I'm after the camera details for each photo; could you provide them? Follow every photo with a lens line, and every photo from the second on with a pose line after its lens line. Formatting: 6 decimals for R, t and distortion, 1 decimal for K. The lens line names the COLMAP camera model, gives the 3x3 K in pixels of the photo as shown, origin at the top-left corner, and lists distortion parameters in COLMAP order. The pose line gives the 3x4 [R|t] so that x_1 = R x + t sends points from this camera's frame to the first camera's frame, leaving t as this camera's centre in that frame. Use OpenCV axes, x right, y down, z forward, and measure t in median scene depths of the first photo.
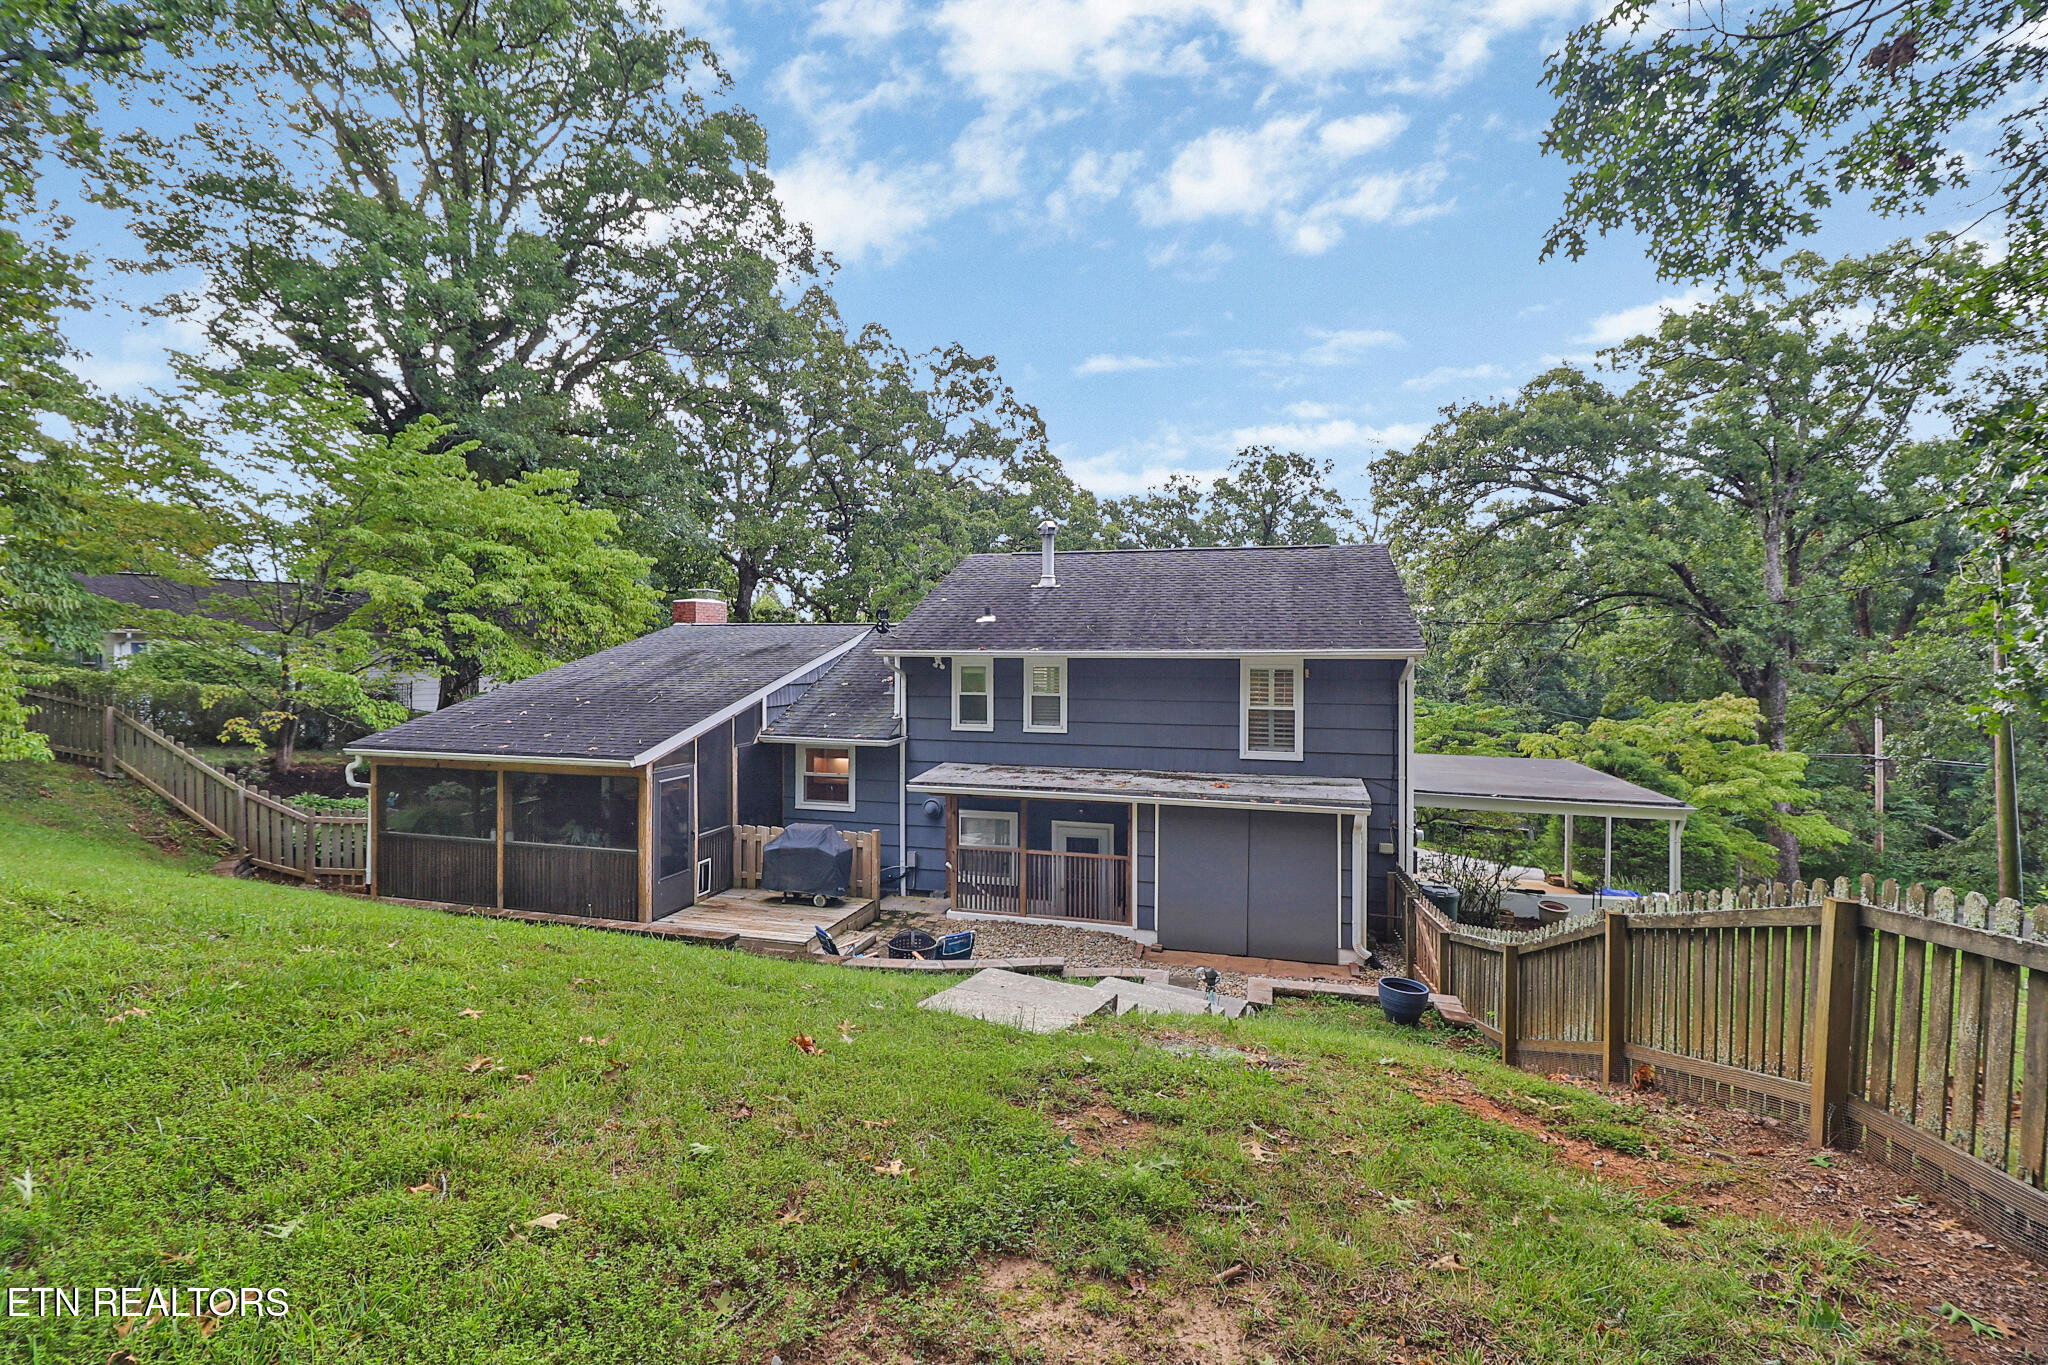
lens RADIAL K [[947.9, 0, 1006.4], [0, 947.9, 648.4], [0, 0, 1]] dist [0.013775, -0.020165]
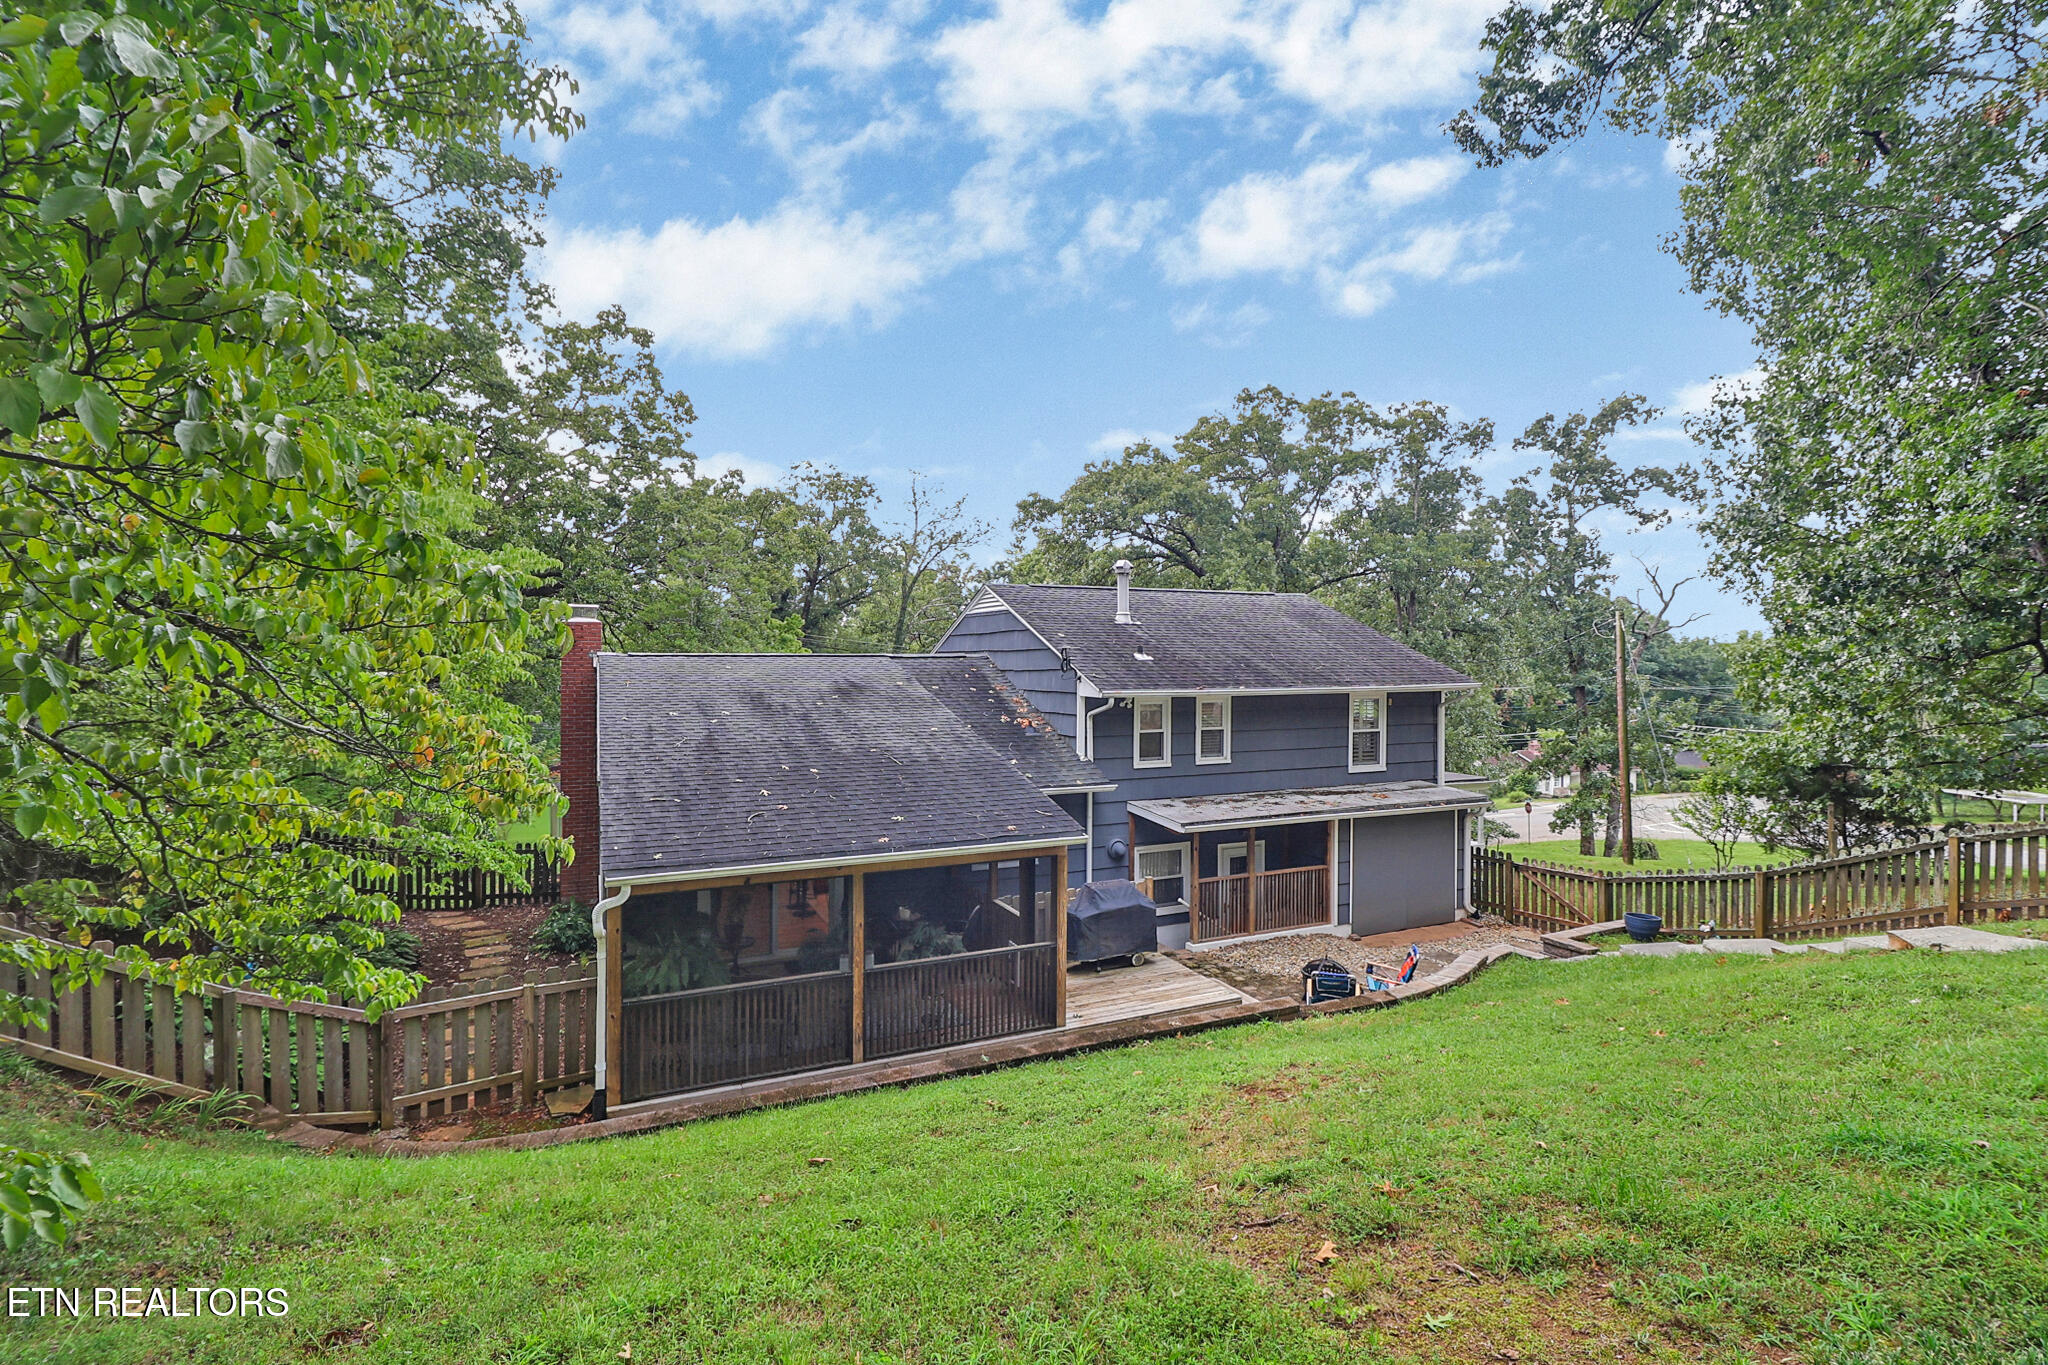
lens RADIAL K [[947.9, 0, 1006.4], [0, 947.9, 648.4], [0, 0, 1]] dist [0.013775, -0.020165]
pose [[0.753714, 0.003683, 0.657192, -0.850765], [-0.001109, 0.999990, -0.004332, -0.037867], [-0.657202, 0.002536, 0.753711, 0.342308]]
